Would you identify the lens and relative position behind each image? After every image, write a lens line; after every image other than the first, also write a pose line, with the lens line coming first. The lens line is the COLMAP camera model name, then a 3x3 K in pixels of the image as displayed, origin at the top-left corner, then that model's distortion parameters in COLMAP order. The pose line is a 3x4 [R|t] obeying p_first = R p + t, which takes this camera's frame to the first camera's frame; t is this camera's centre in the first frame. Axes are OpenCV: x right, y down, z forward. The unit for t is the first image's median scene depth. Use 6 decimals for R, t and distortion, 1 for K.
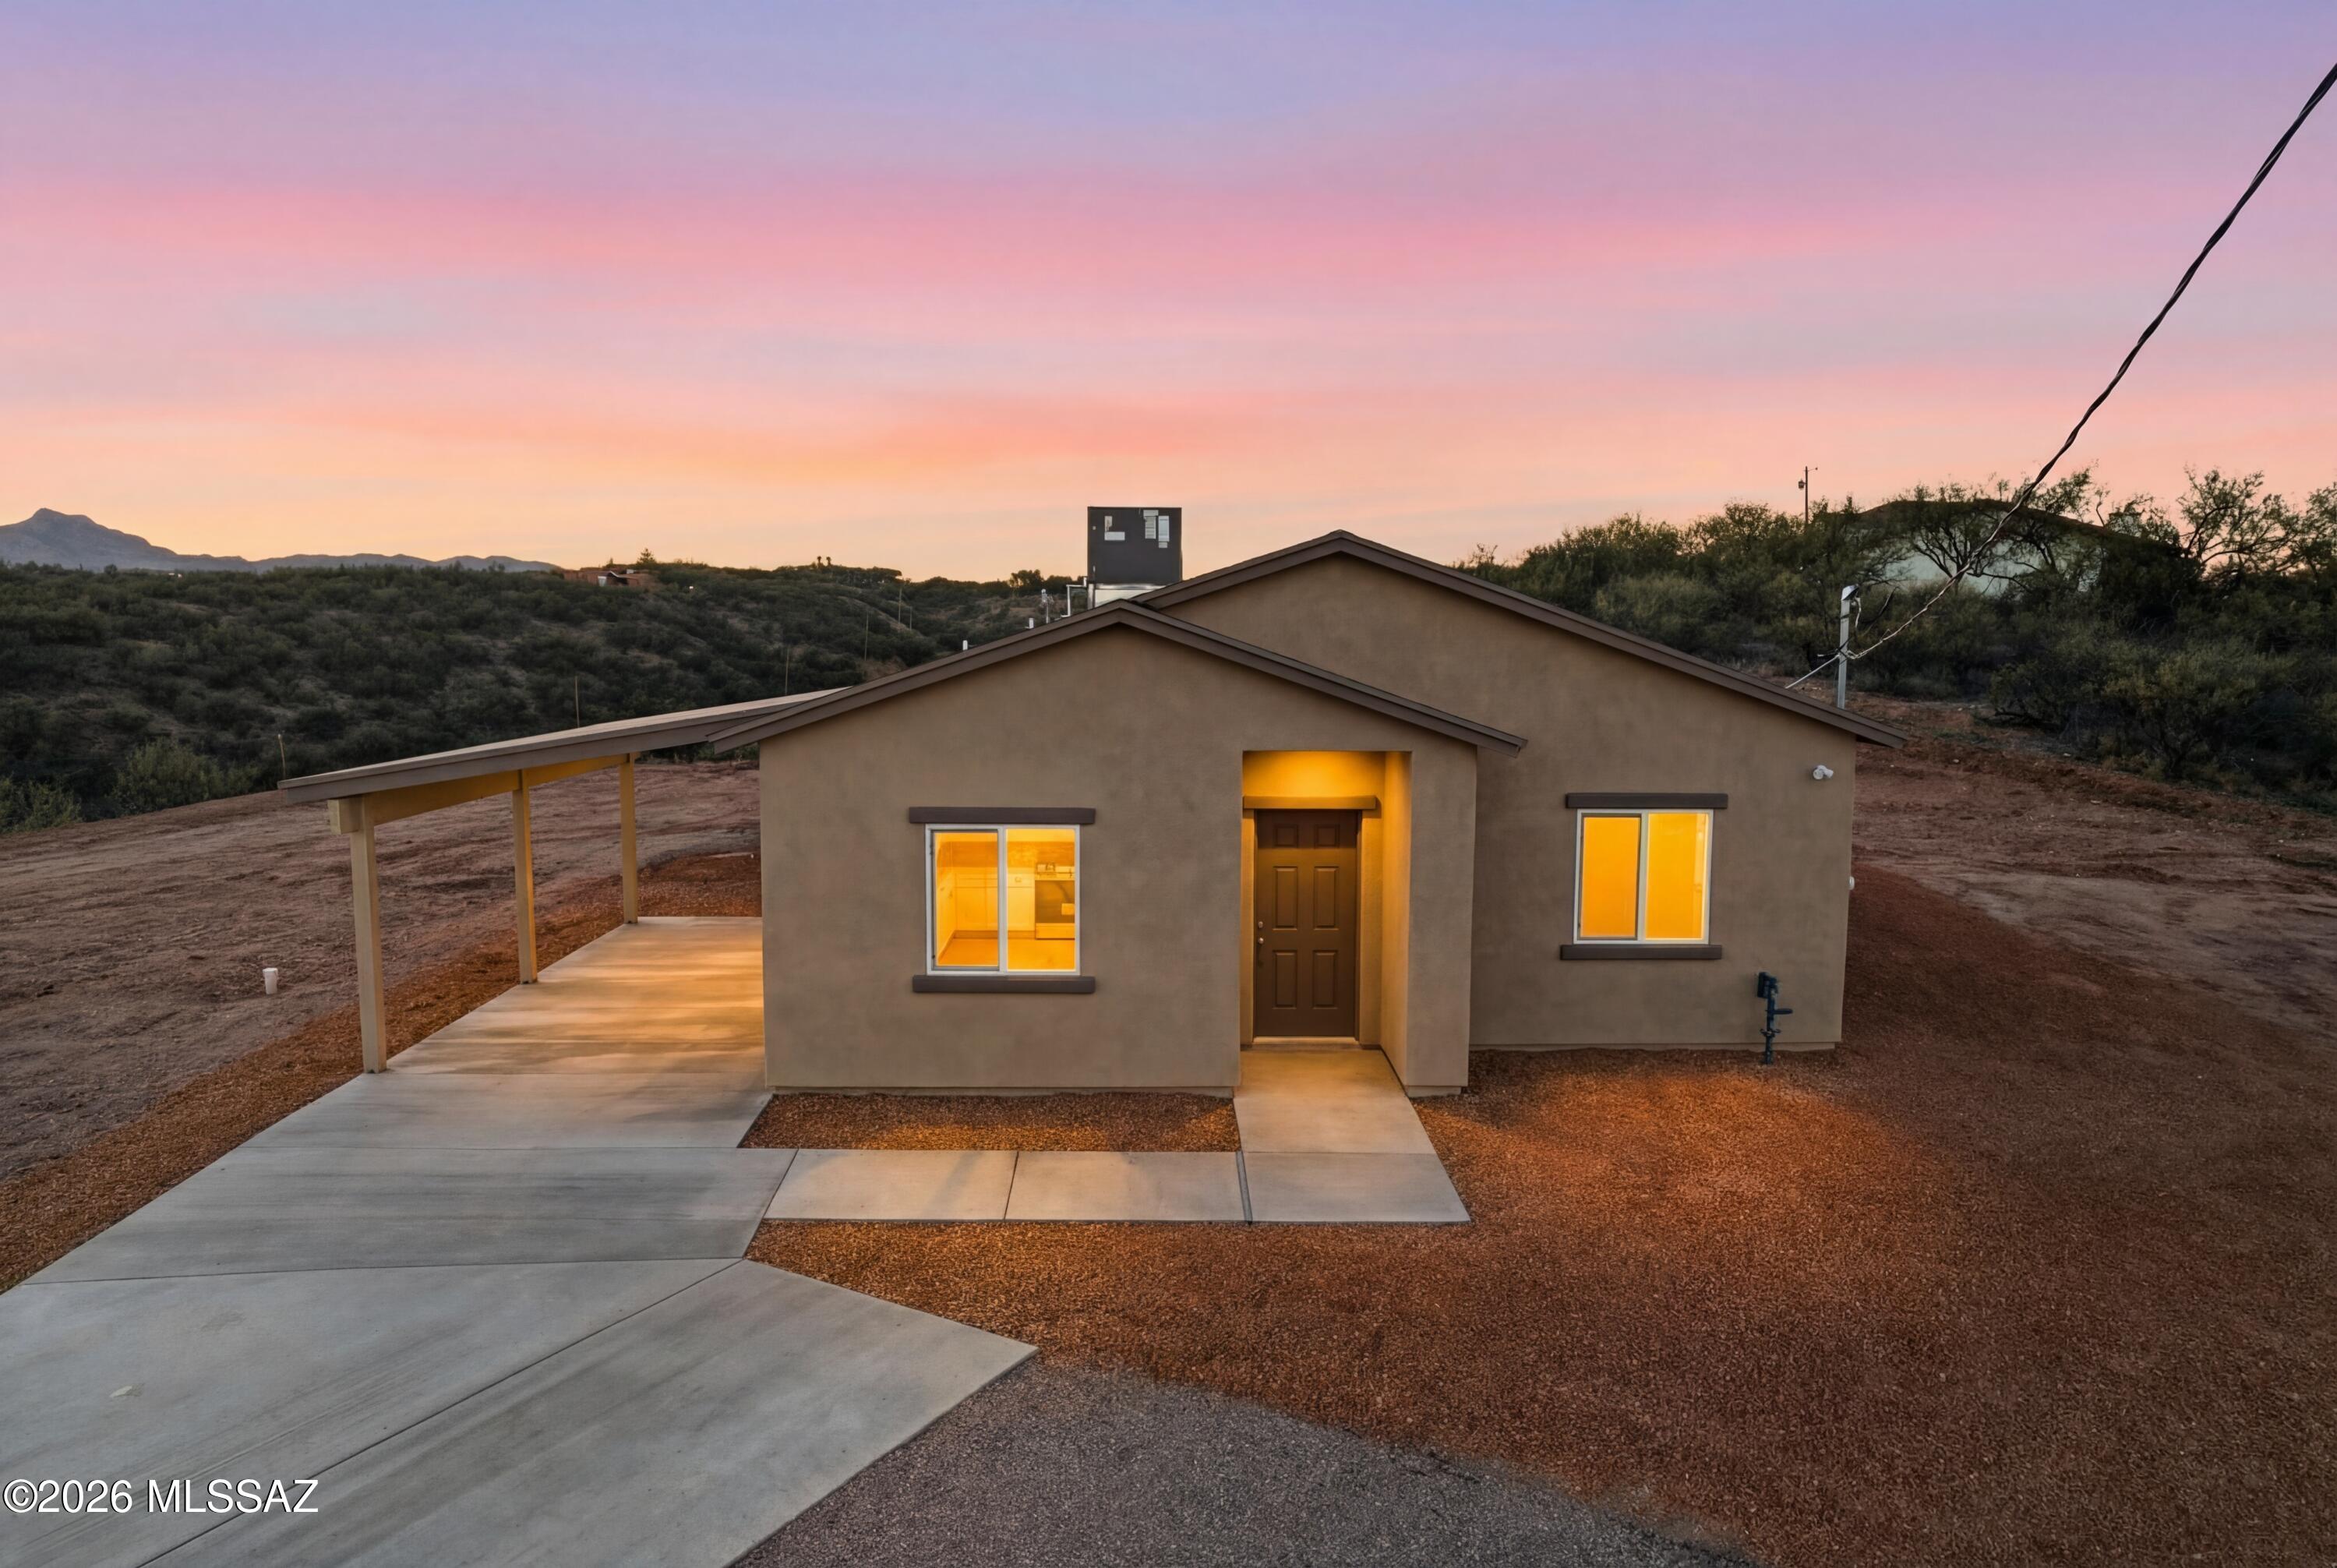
lens RADIAL K [[1509.0, 0, 1165.9], [0, 1509.0, 786.4], [0, 0, 1]] dist [-0.057143, 0.033783]
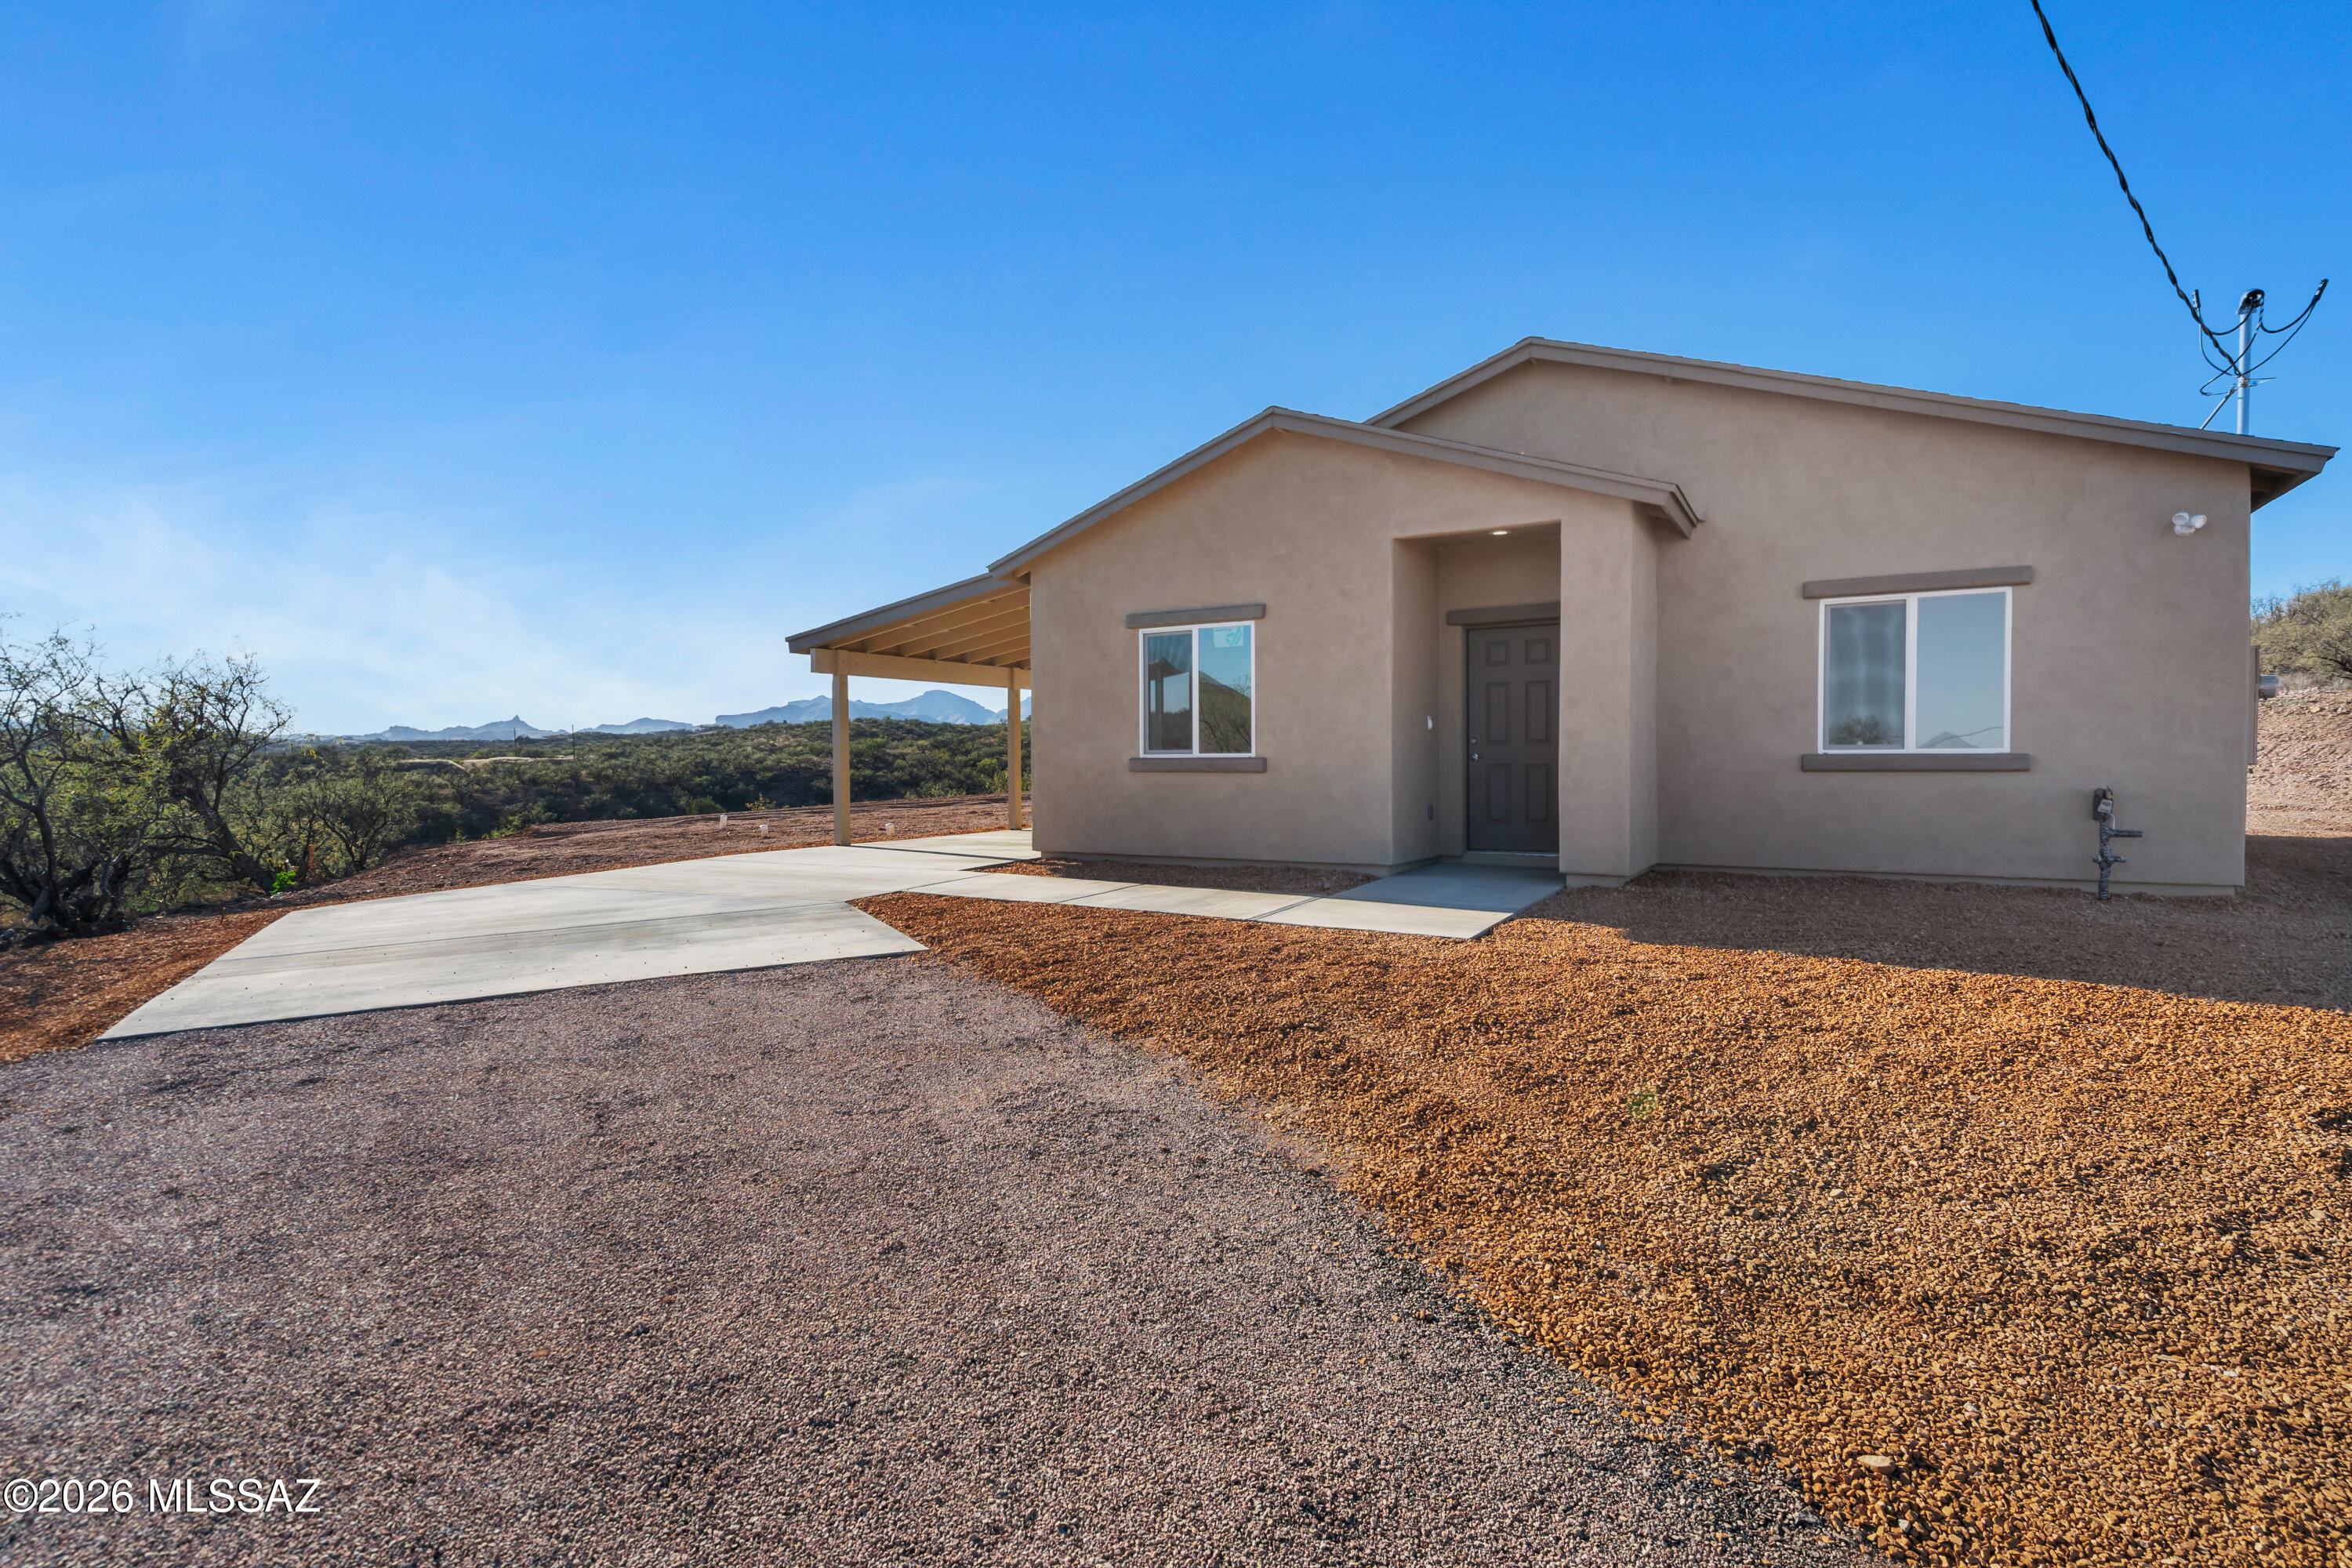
lens RADIAL K [[1128.0, 0, 1180.7], [0, 1128.0, 783.8], [0, 0, 1]] dist [-0.000072, 0.002835]
pose [[0.847683, 0.000450, -0.530503, 0.302889], [-0.042349, 0.996866, -0.066823, 0.181408], [0.528811, 0.079111, 0.845045, 0.238643]]
